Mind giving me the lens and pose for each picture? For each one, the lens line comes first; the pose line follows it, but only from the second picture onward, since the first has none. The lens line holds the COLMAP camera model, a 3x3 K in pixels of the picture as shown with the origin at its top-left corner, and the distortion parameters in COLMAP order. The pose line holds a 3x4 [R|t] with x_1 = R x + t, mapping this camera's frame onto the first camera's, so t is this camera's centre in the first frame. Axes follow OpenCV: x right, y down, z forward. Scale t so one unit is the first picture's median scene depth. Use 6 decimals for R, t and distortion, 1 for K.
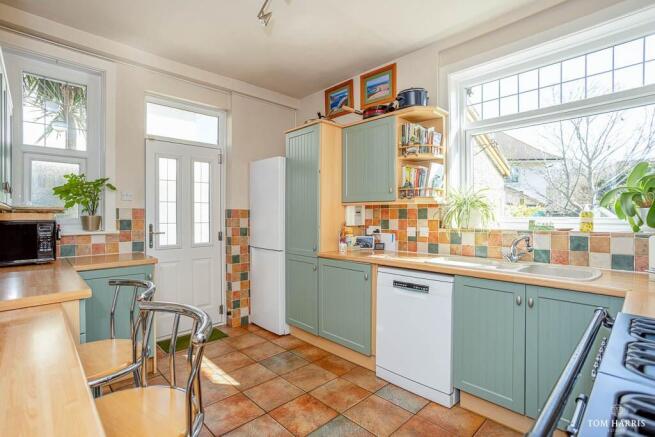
lens RADIAL K [[324.0, 0, 327.5], [0, 324.0, 218.5], [0, 0, 1]] dist [-0.047290, 0.033037]
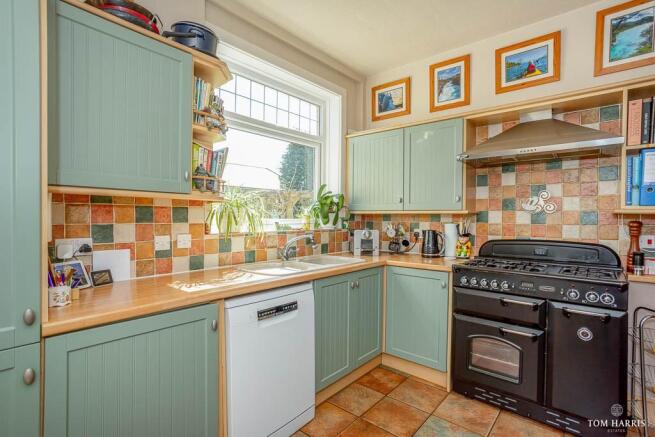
lens RADIAL K [[324.0, 0, 327.5], [0, 324.0, 218.5], [0, 0, 1]] dist [-0.047290, 0.033037]
pose [[-0.107207, -0.005320, 0.994222, -0.414283], [-0.000859, 0.999986, 0.005258, -0.010657], [-0.994236, -0.000290, -0.107211, 0.764753]]
